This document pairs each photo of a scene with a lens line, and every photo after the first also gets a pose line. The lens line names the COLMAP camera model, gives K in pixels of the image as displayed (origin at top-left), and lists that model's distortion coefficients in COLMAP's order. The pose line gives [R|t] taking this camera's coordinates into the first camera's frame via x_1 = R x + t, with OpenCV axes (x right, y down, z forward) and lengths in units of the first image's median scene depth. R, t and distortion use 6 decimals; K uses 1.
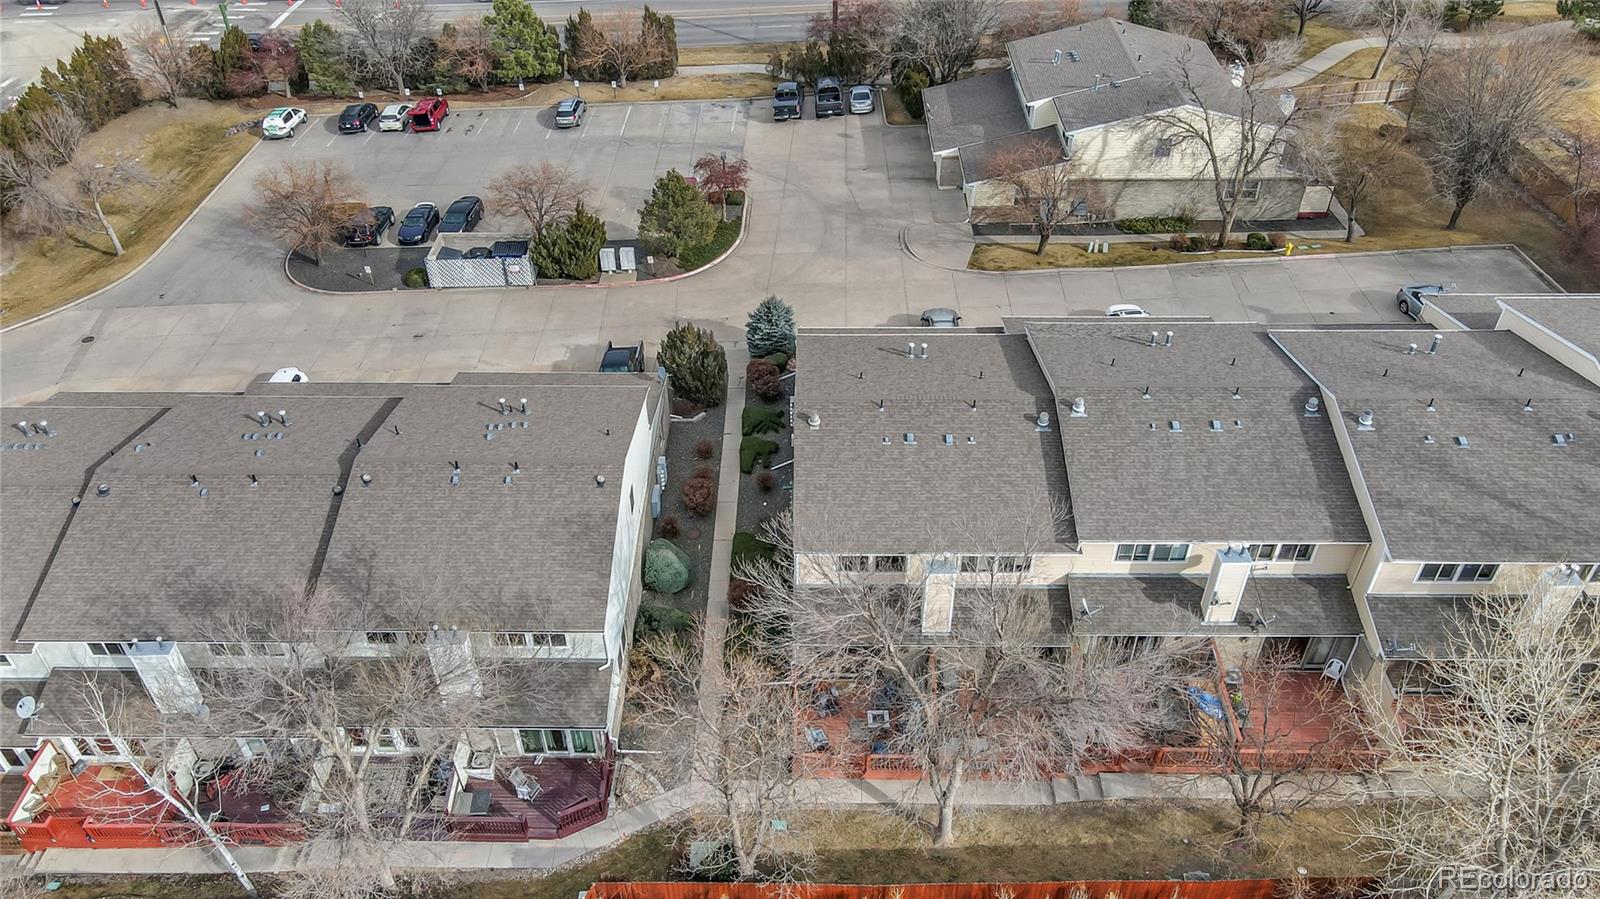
lens RADIAL K [[1172.4, 0, 803.9], [0, 1172.4, 451.2], [0, 0, 1]] dist [0.008410, 0.001906]
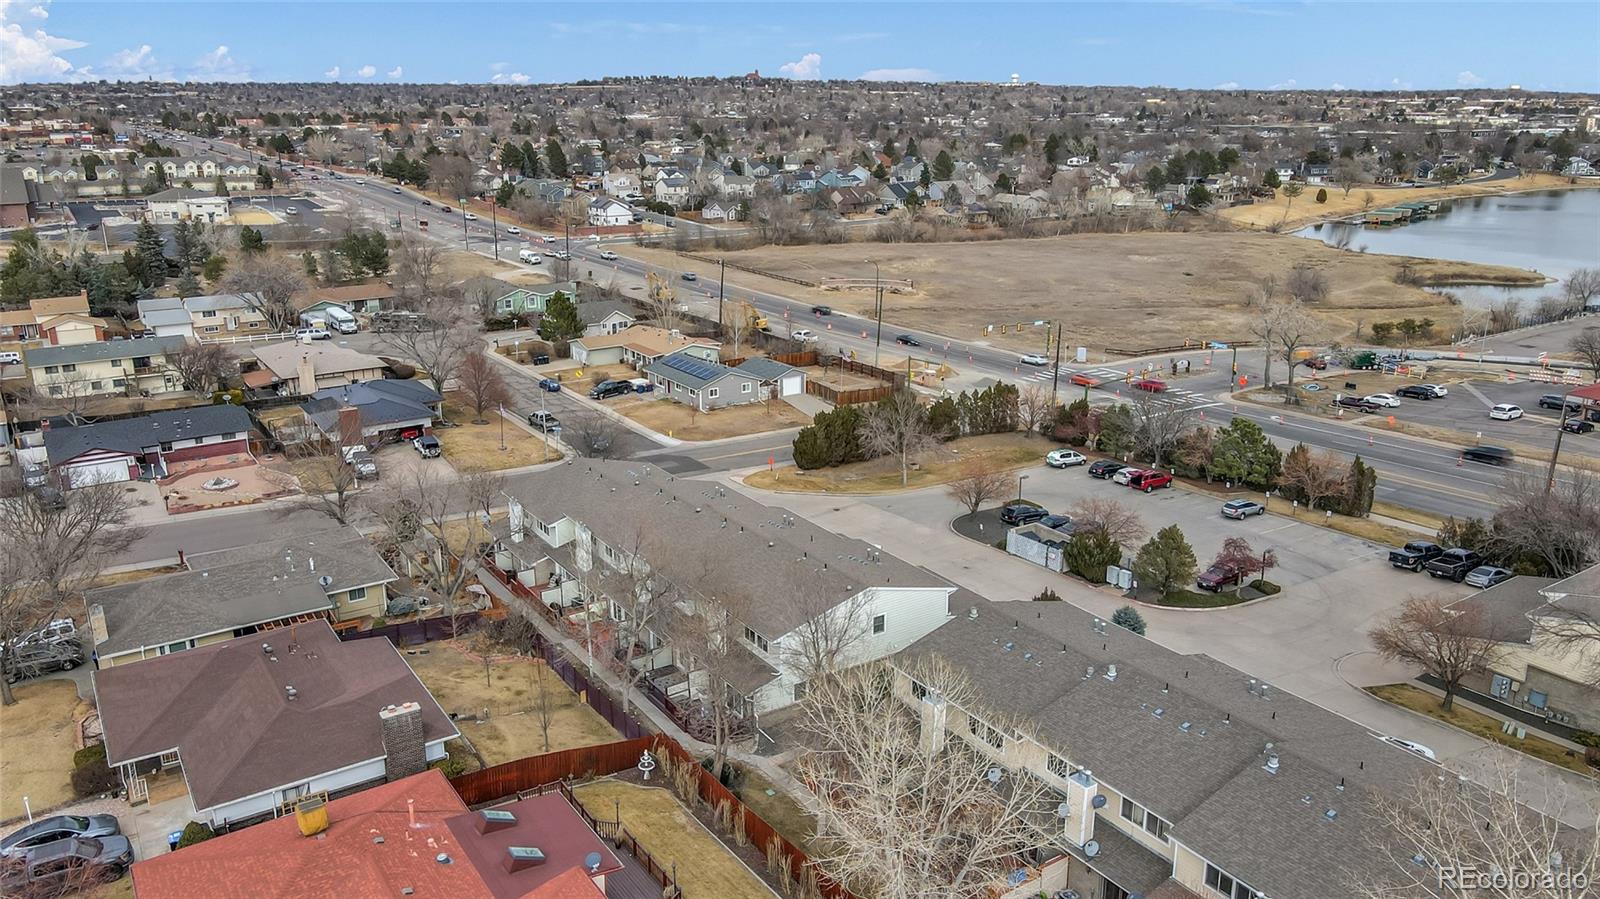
lens RADIAL K [[1172.4, 0, 803.9], [0, 1172.4, 451.2], [0, 0, 1]] dist [0.008410, 0.001906]
pose [[0.552932, 0.239036, -0.798203, 0.646255], [-0.528548, 0.841183, -0.114229, 0.051215], [0.644130, 0.485049, 0.591459, -0.056664]]
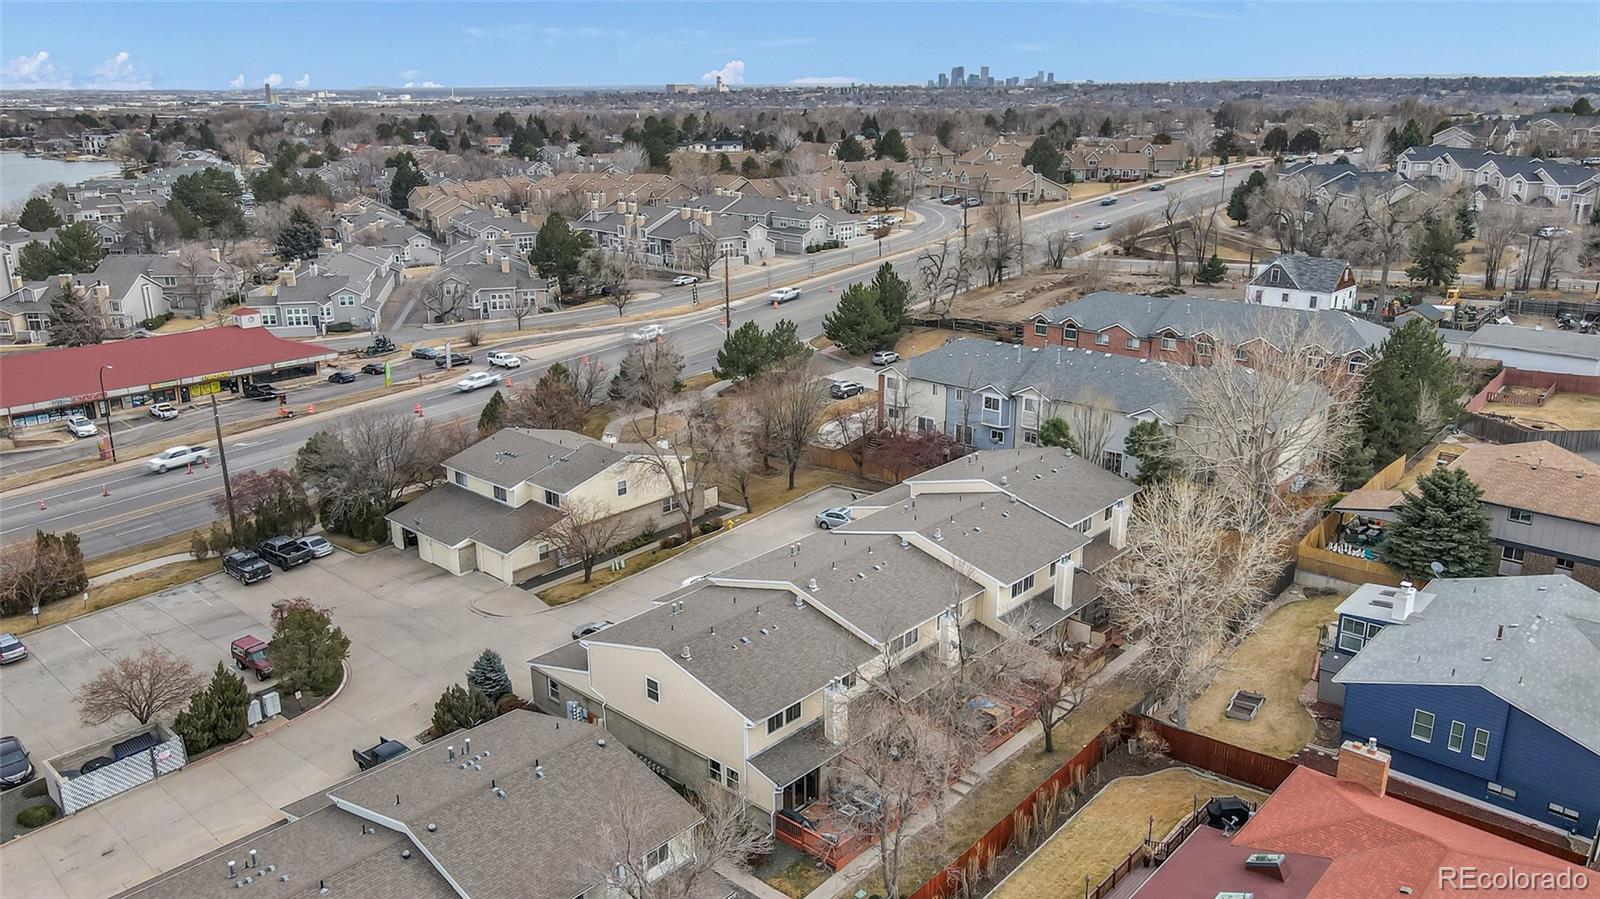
lens RADIAL K [[1172.4, 0, 803.9], [0, 1172.4, 451.2], [0, 0, 1]] dist [0.008410, 0.001906]
pose [[0.667006, -0.217124, 0.712713, -0.520613], [0.472496, 0.862898, -0.179316, 0.050305], [-0.576065, 0.456359, 0.678149, -0.073856]]
